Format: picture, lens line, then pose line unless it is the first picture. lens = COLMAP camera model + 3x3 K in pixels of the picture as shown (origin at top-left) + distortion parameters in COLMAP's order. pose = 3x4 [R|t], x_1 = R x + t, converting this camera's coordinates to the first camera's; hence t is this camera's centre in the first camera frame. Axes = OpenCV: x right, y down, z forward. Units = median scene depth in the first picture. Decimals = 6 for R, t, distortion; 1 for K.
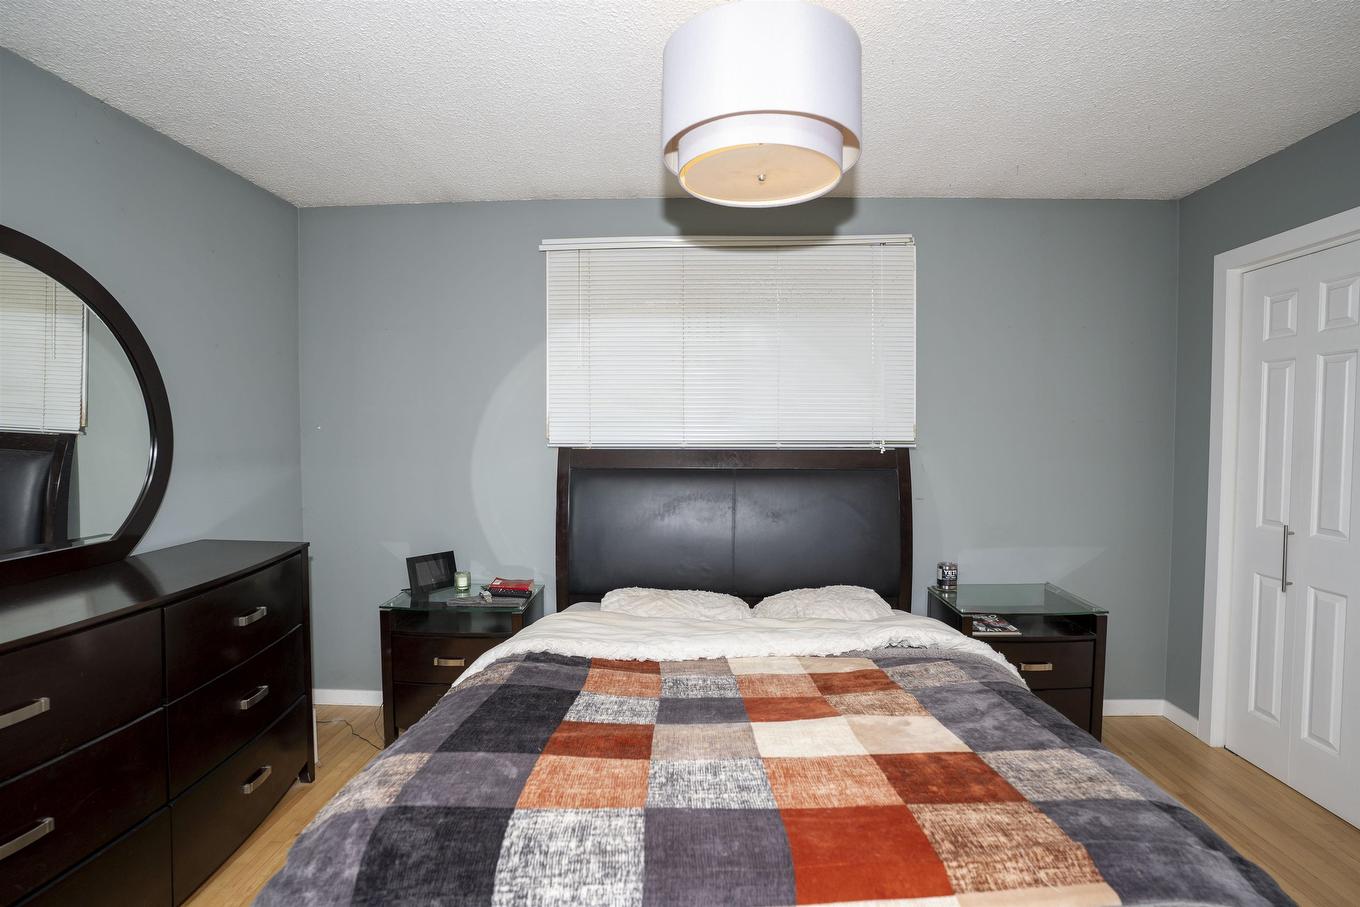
lens RADIAL K [[666.2, 0, 680.0], [0, 666.2, 453.5], [0, 0, 1]] dist [-0.075532, 0.028693]
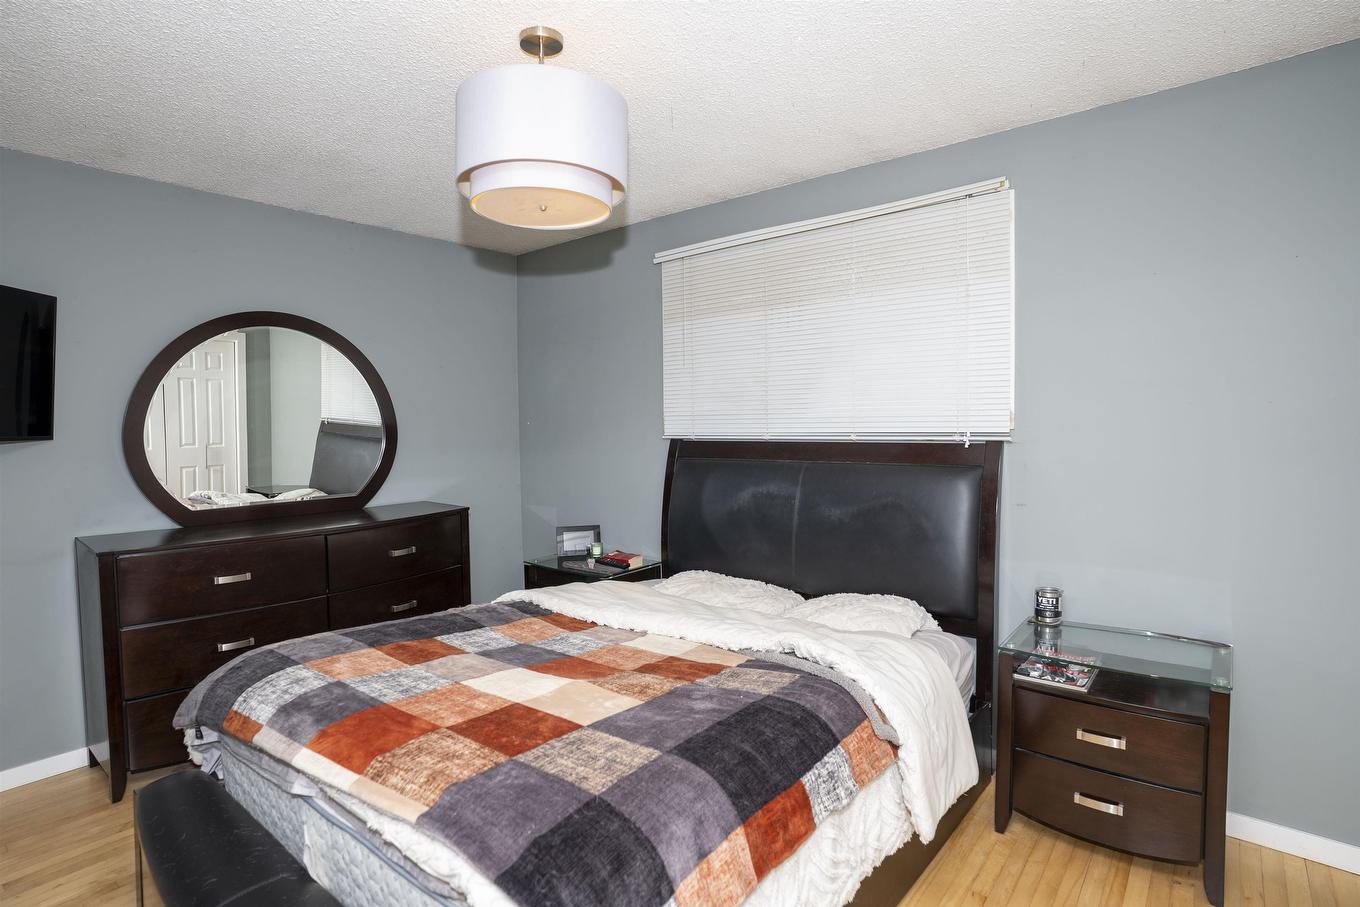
lens RADIAL K [[696.3, 0, 680.0], [0, 696.3, 453.5], [0, 0, 1]] dist [-0.056852, -0.000995]
pose [[0.792053, 0.015529, -0.610255, 0.808440], [-0.008401, 0.999859, 0.014539, -0.003071], [0.610395, -0.006389, 0.792071, 0.130884]]
